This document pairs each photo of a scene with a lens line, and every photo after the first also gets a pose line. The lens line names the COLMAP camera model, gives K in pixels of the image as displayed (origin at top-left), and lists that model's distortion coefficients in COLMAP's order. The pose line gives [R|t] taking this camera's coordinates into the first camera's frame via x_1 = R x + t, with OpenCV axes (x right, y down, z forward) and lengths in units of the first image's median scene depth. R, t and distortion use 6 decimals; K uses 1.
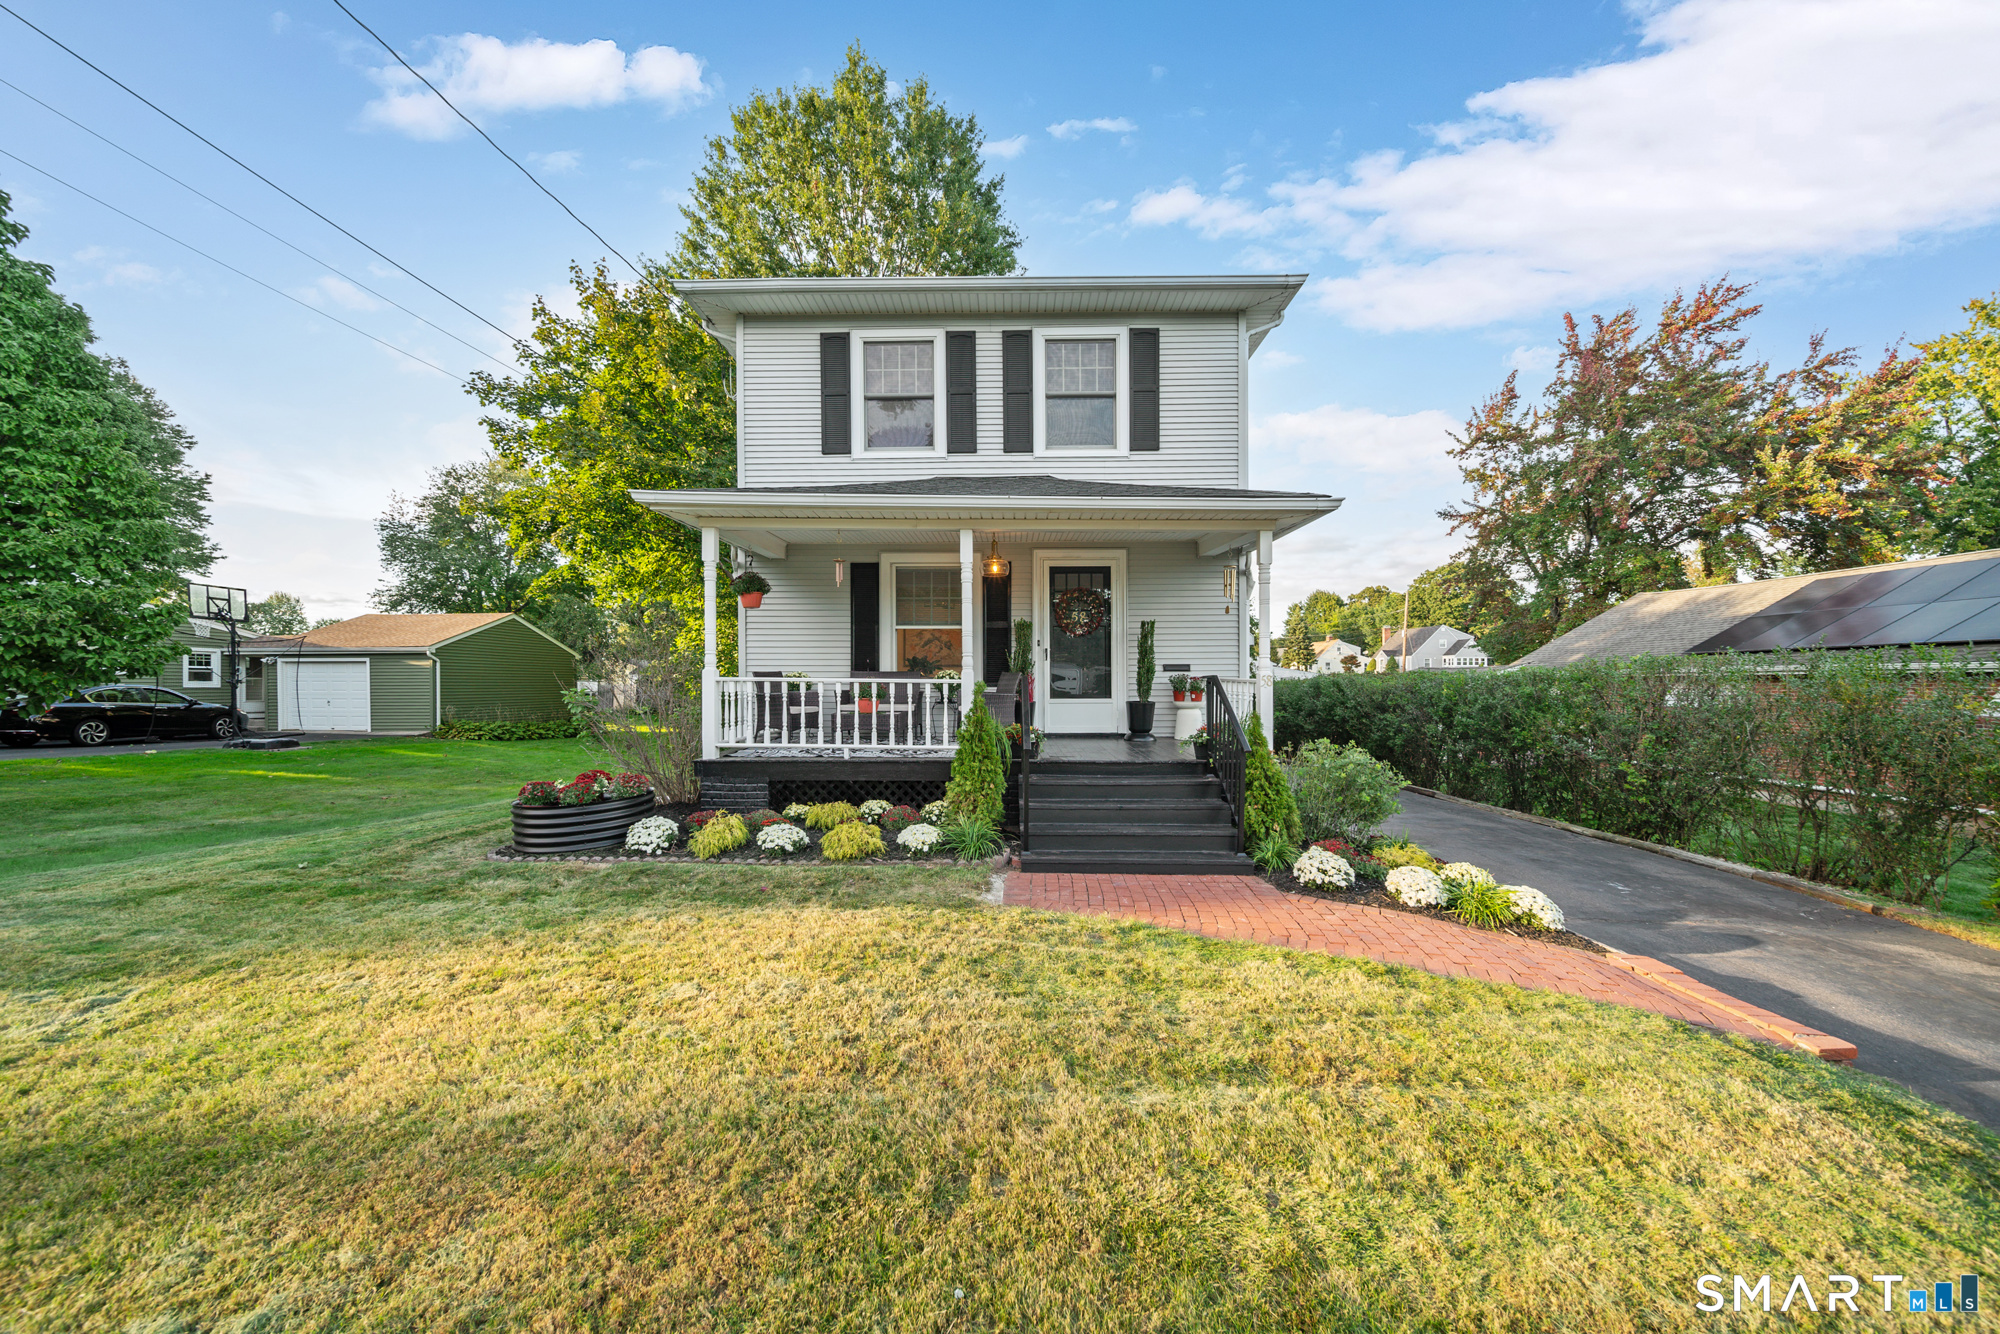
lens RADIAL K [[762.9, 0, 1000.0], [0, 762.9, 667.0], [0, 0, 1]] dist [0.000149, -0.000006]
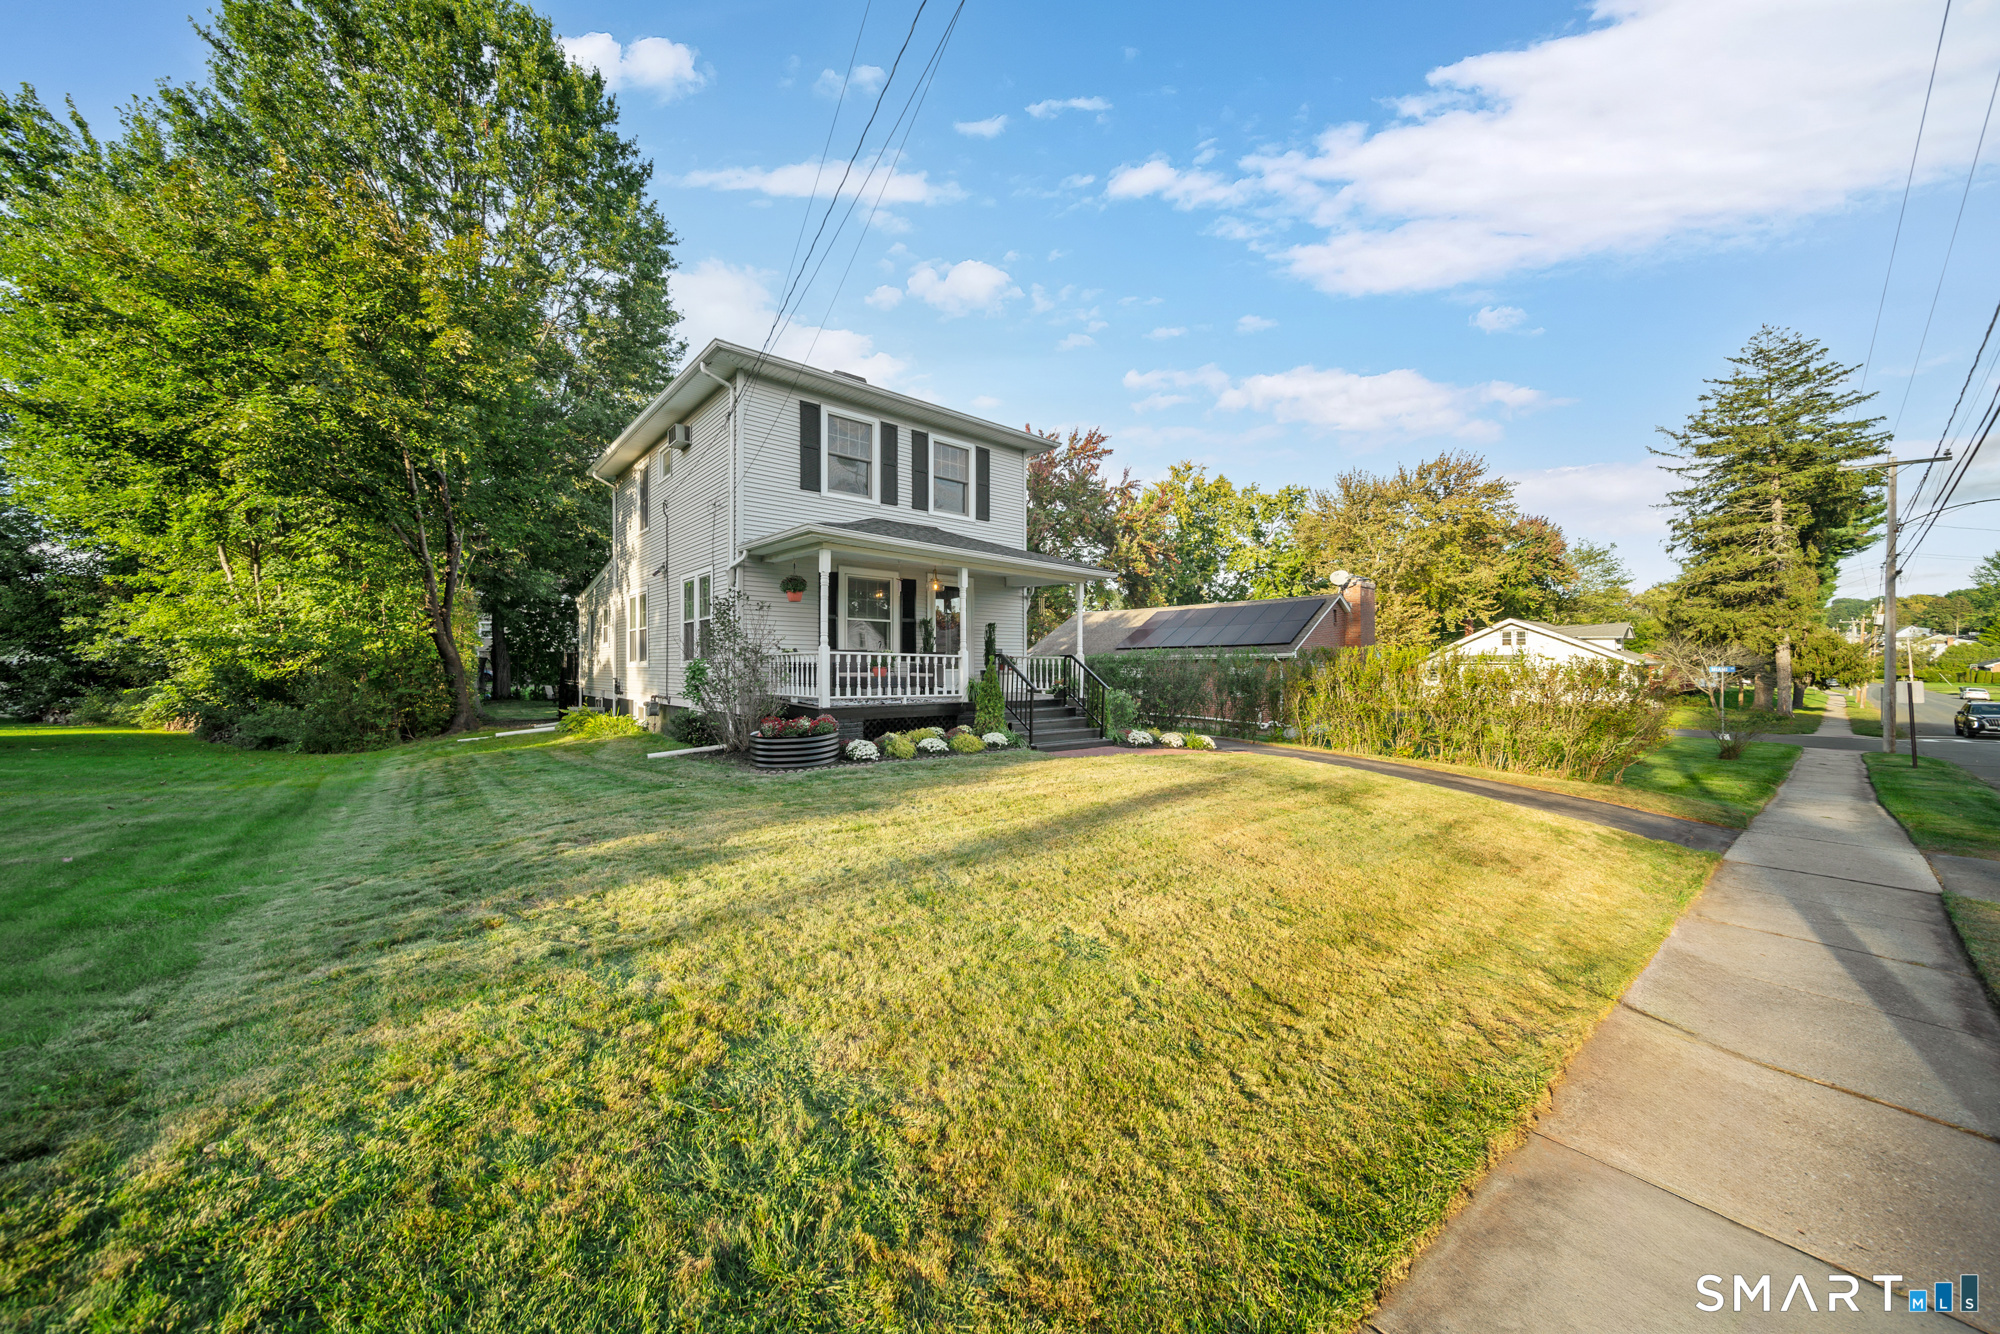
lens RADIAL K [[762.9, 0, 1000.0], [0, 762.9, 667.0], [0, 0, 1]] dist [0.000149, -0.000006]
pose [[0.728279, 0.004647, 0.685265, -0.934444], [-0.019171, 0.999724, 0.013594, 0.012899], [-0.685013, -0.023038, 0.728167, -0.260769]]
